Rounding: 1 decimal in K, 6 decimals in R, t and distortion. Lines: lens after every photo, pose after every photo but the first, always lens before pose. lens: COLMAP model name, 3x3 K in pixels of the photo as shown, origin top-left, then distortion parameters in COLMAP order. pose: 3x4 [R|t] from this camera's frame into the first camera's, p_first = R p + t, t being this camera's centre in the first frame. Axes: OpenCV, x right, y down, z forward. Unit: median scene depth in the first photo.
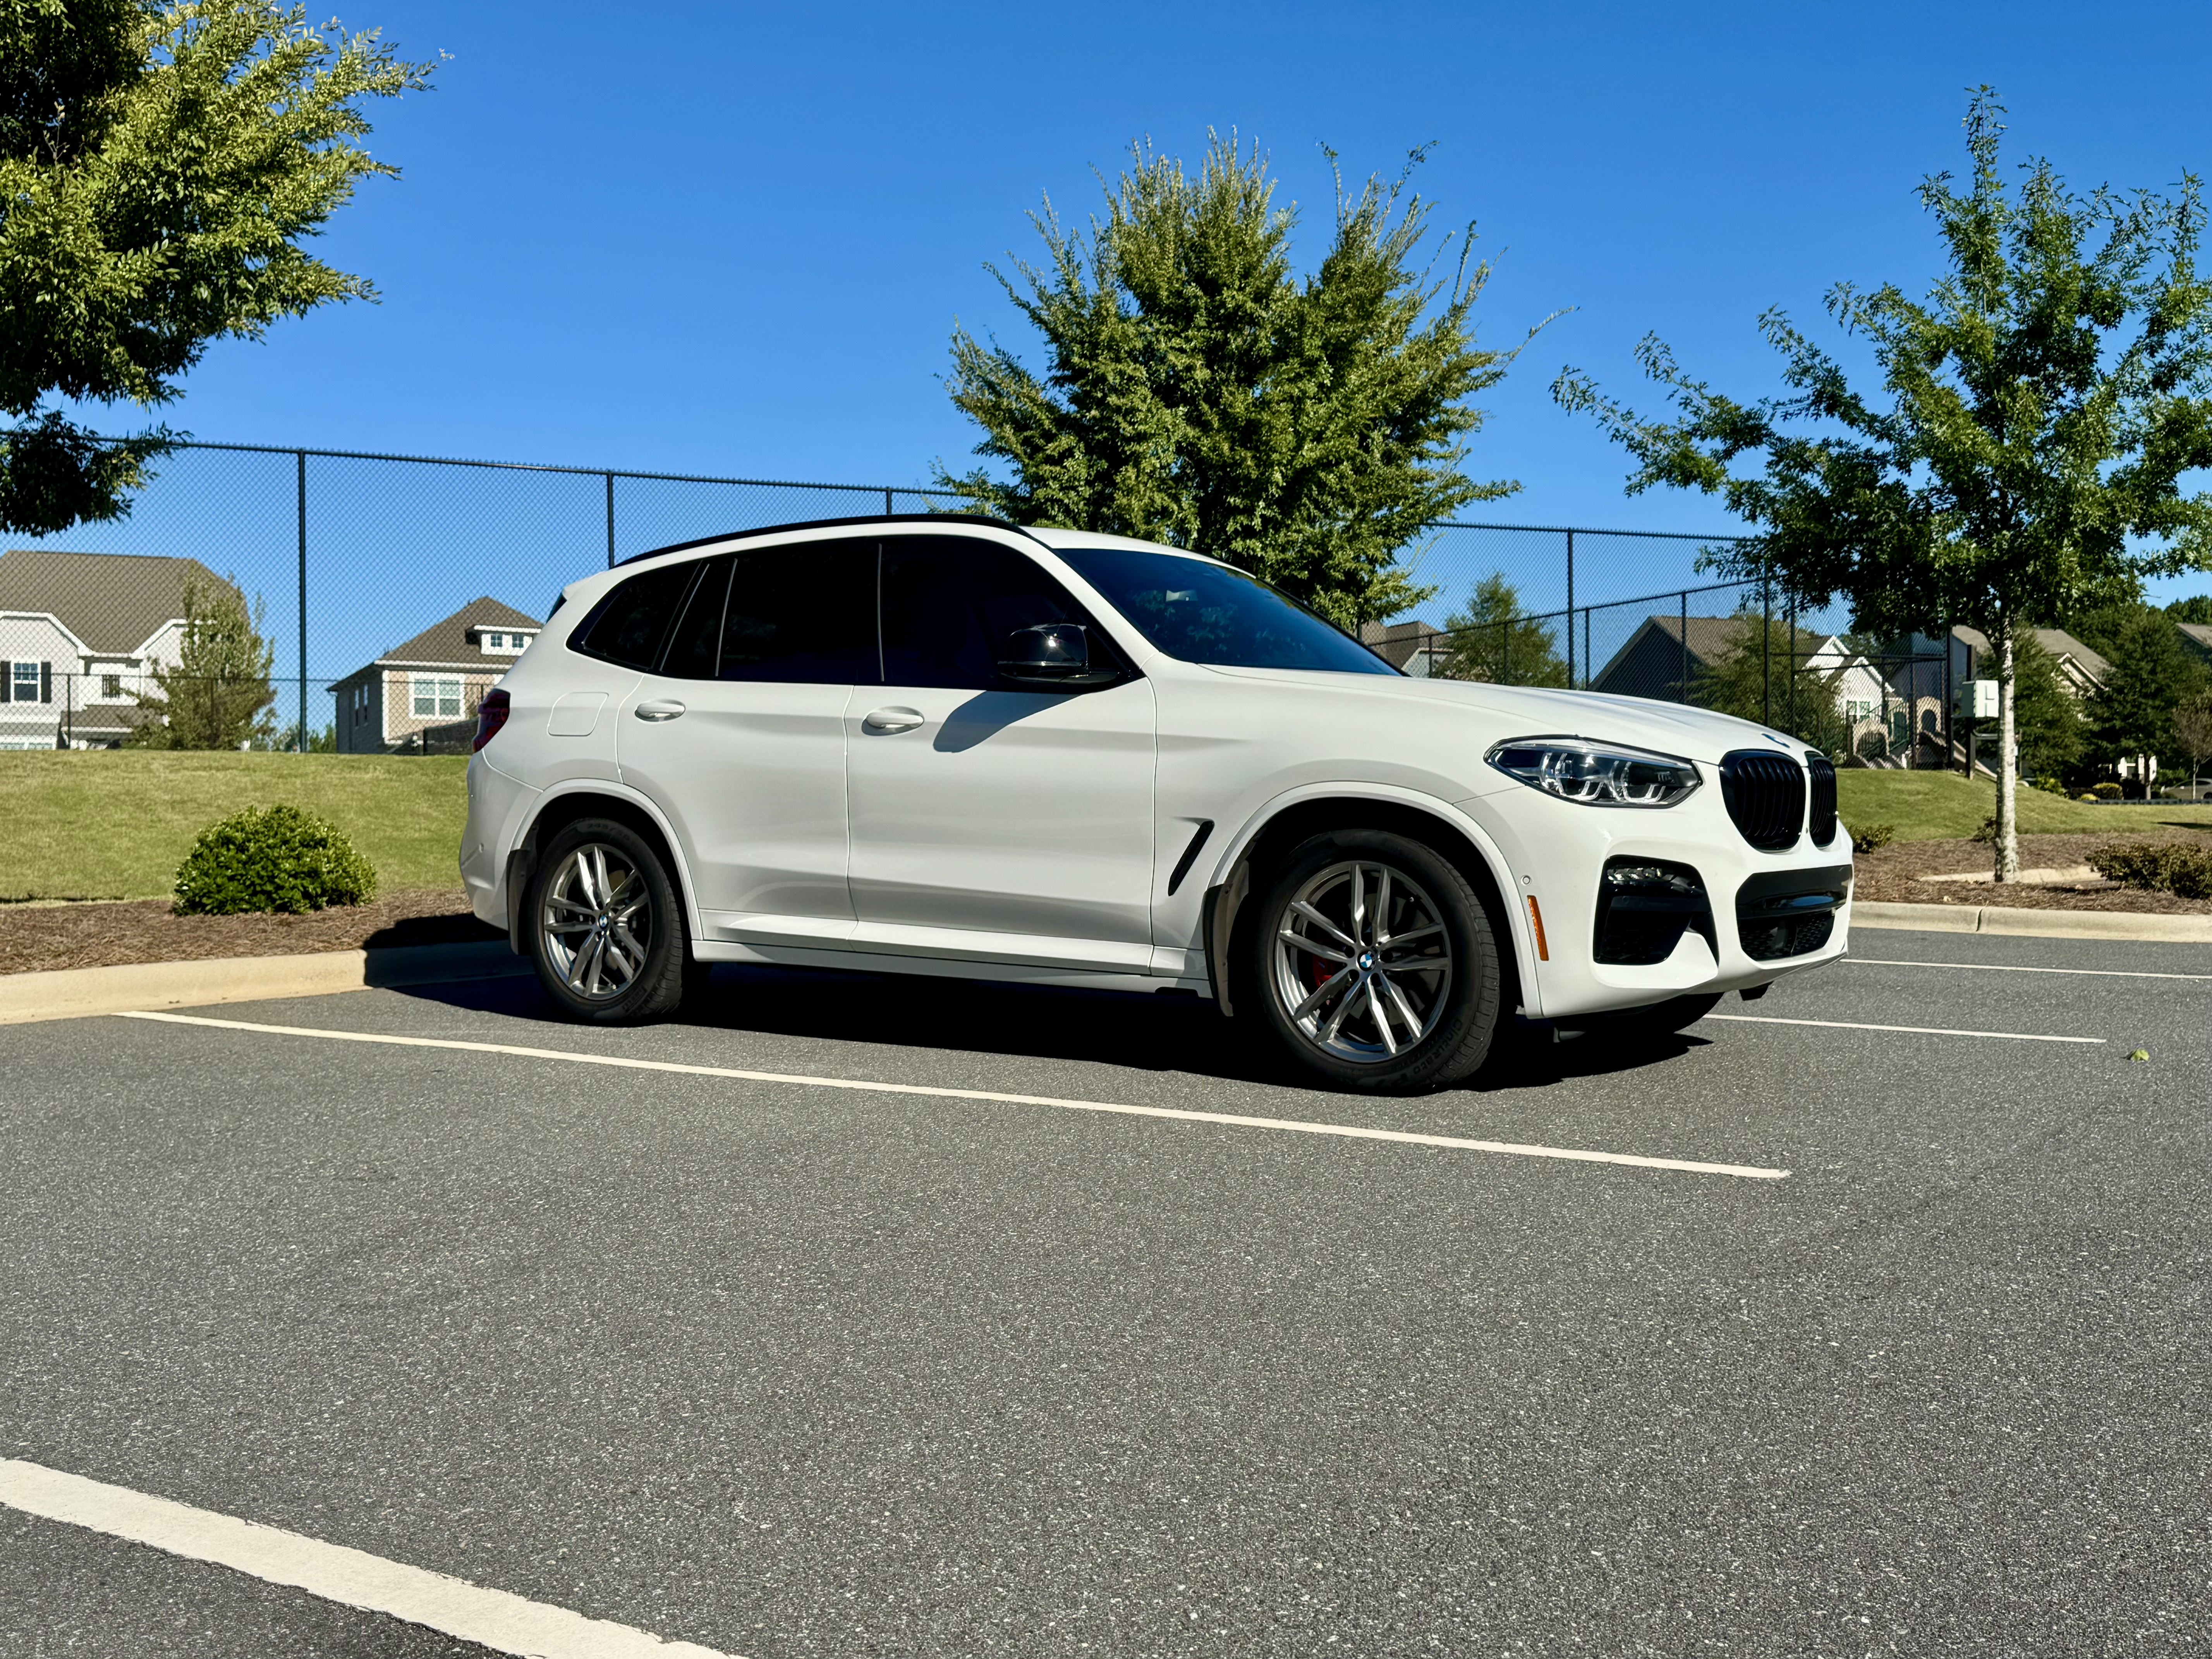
lens RADIAL K [[2199.3, 0, 1106.0], [0, 2199.3, 829.5], [0, 0, 1]] dist [-0.001501, -0.012322]
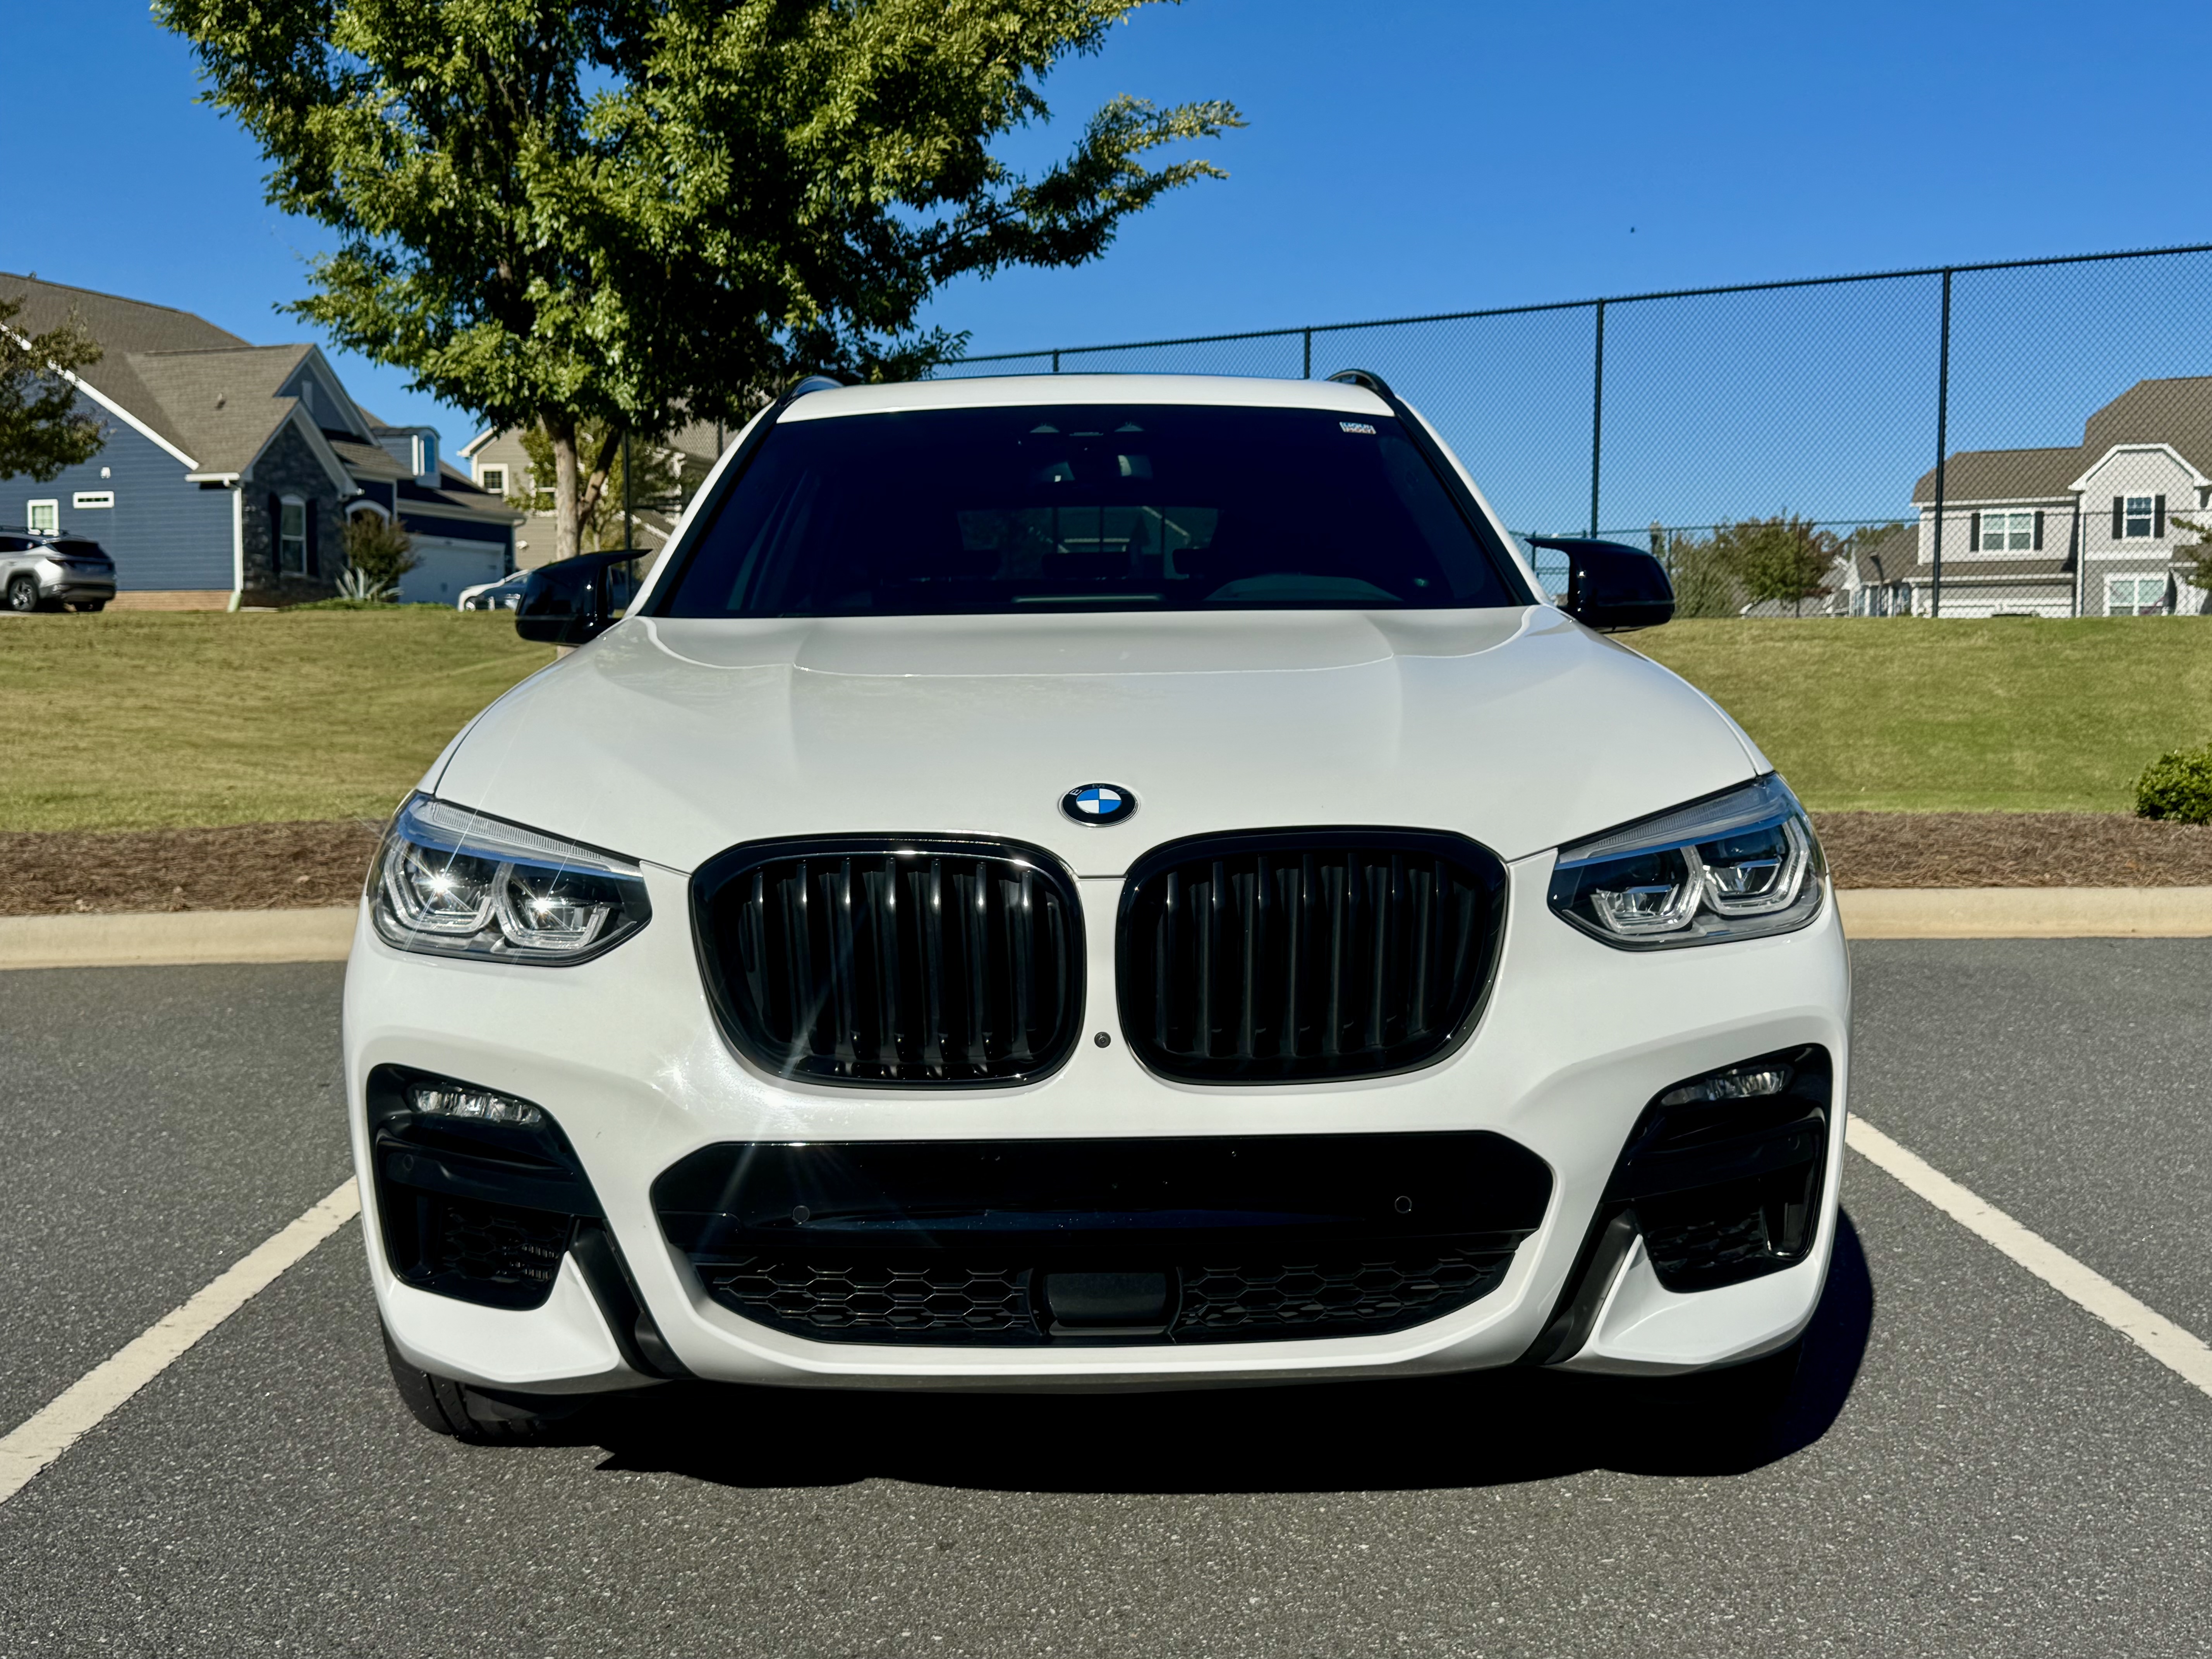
lens RADIAL K [[2199.3, 0, 1106.0], [0, 2199.3, 829.5], [0, 0, 1]] dist [-0.001501, -0.012322]
pose [[0.557627, 0.057699, -0.828084, 0.063853], [0.008176, 0.997151, 0.074984, -0.006621], [0.830052, -0.048583, 0.555566, 0.078977]]
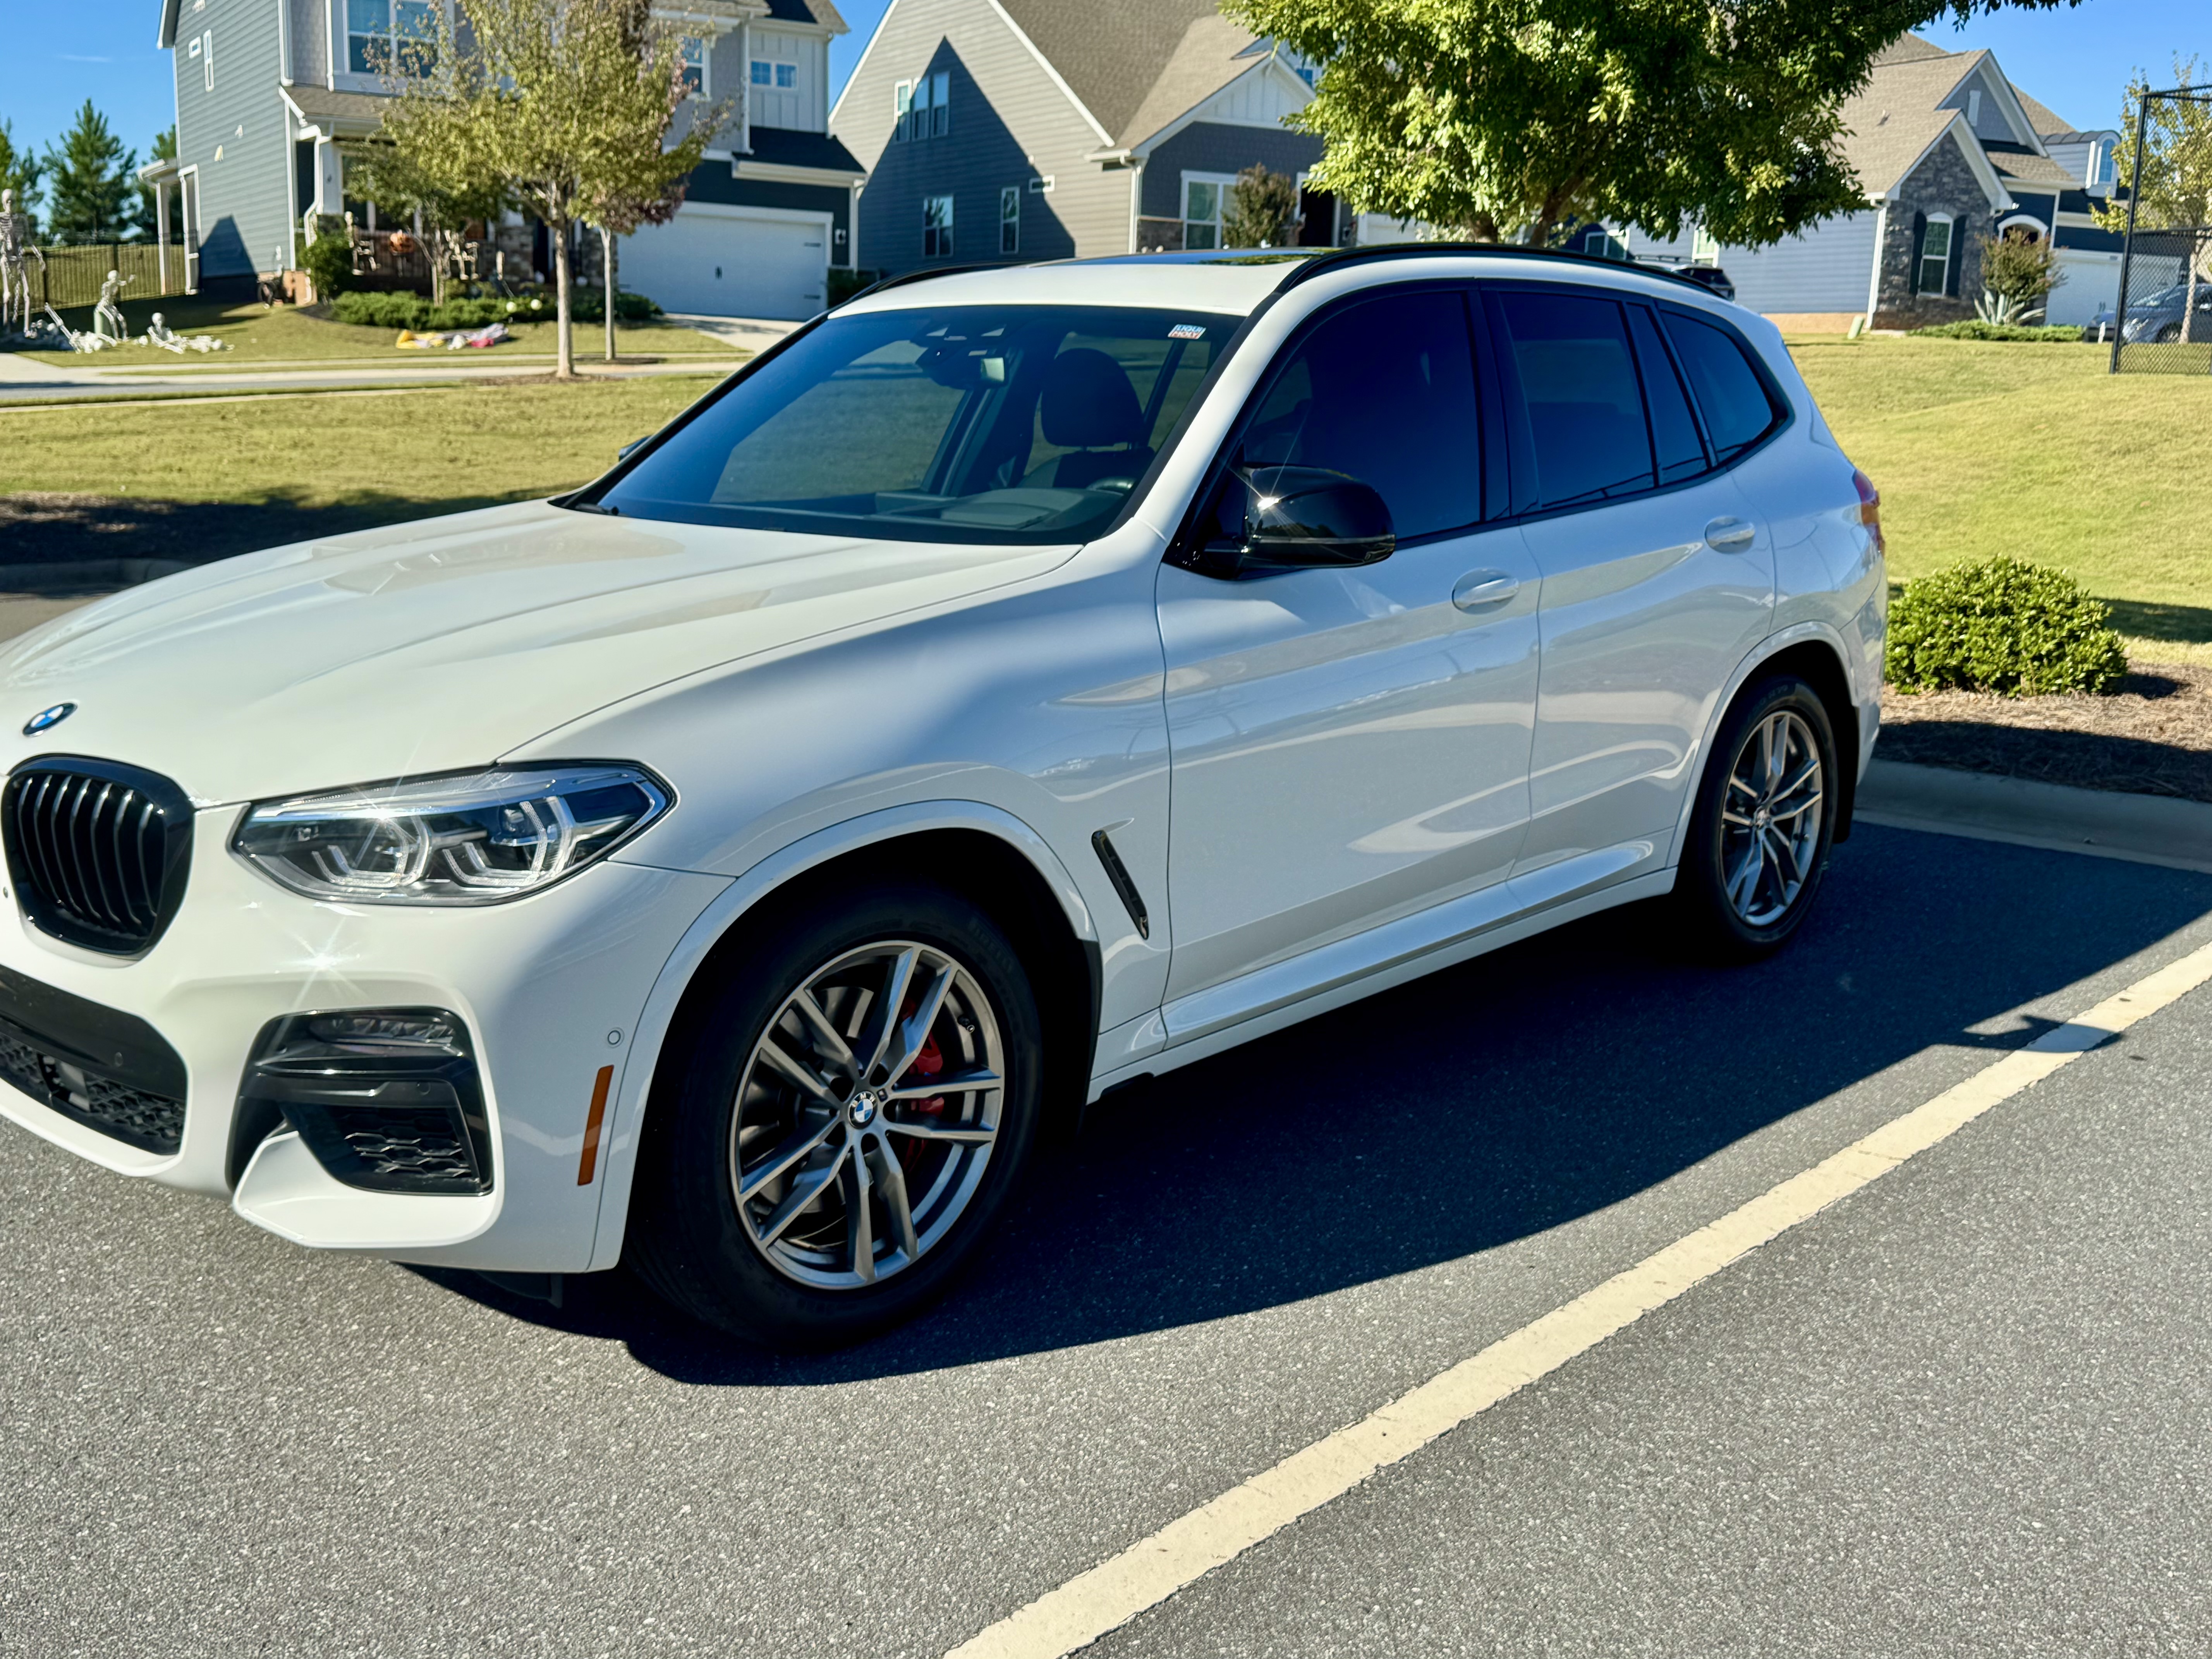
lens RADIAL K [[2199.3, 0, 1106.0], [0, 2199.3, 829.5], [0, 0, 1]] dist [-0.001501, -0.012322]
pose [[-0.143901, 0.197745, -0.969634, 0.080629], [-0.010656, 0.979465, 0.201332, -0.012965], [0.989535, 0.039304, -0.138839, 0.136691]]
